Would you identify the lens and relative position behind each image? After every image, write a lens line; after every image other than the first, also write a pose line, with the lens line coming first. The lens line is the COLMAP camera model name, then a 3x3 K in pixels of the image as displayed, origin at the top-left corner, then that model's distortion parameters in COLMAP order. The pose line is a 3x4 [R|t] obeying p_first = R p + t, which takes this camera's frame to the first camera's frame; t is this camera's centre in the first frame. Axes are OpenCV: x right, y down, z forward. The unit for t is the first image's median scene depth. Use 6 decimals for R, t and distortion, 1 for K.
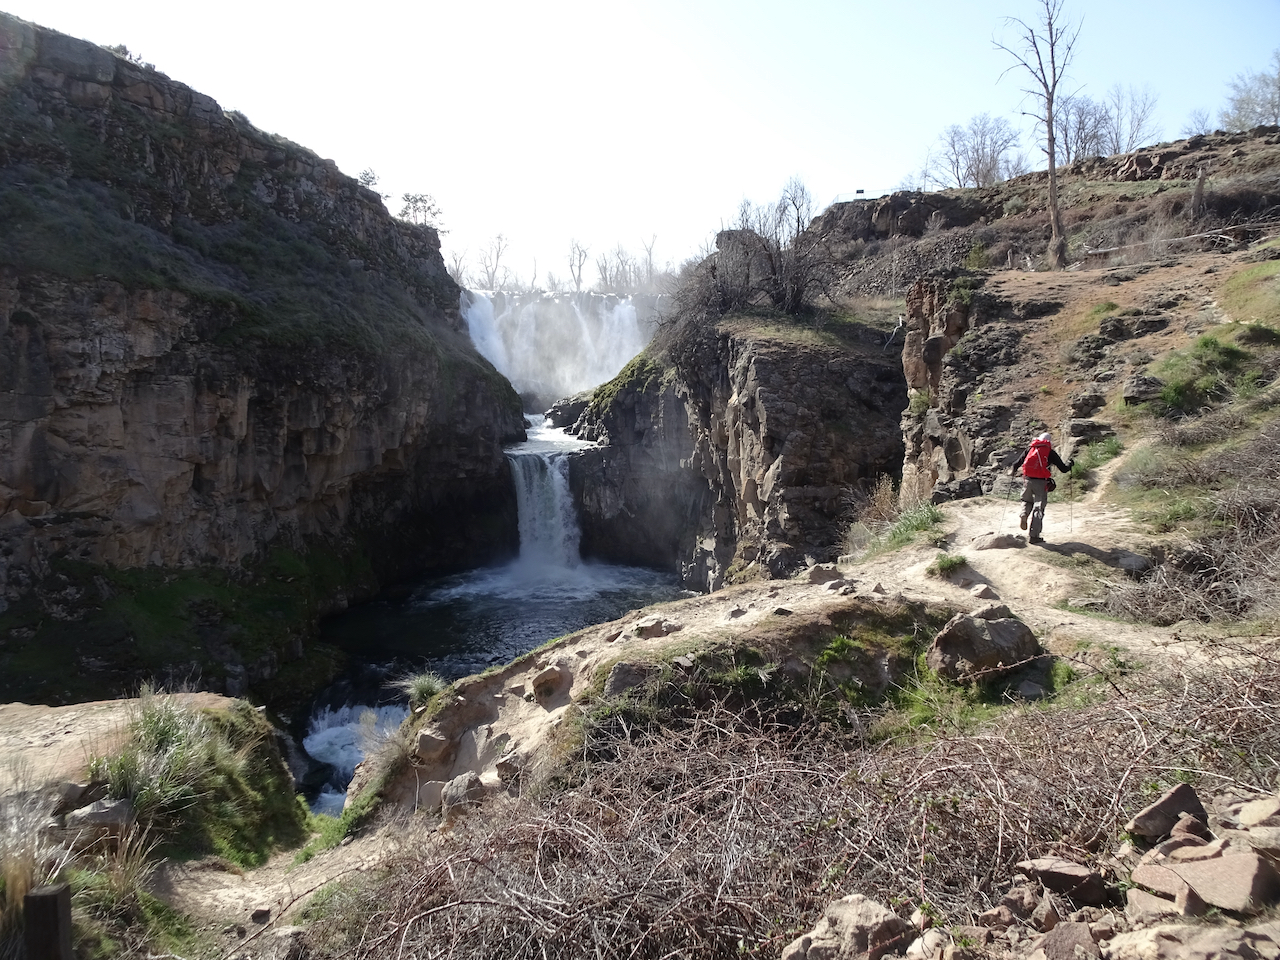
lens RADIAL K [[928.8, 0, 638.4], [0, 928.8, 477.9], [0, 0, 1]] dist [0.007314, 0.004113]
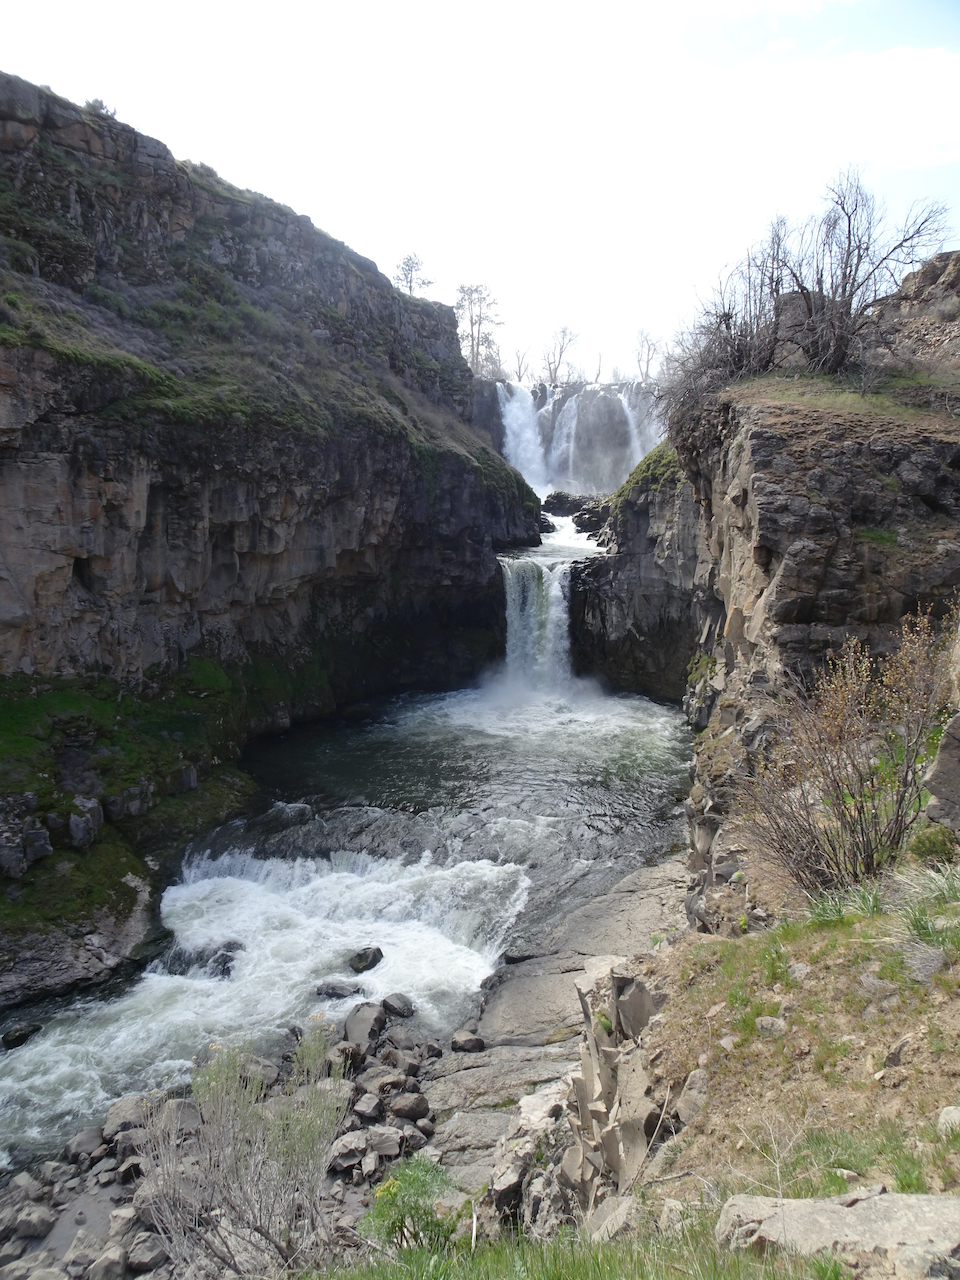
lens RADIAL K [[905.6, 0, 482.3], [0, 905.6, 641.3], [0, 0, 1]] dist [0.019706, -0.003715]
pose [[0.965879, 0.058736, -0.252247, 0.091009], [-0.042739, 0.996739, 0.068439, -0.010142], [0.255444, -0.055323, 0.965240, 0.246089]]
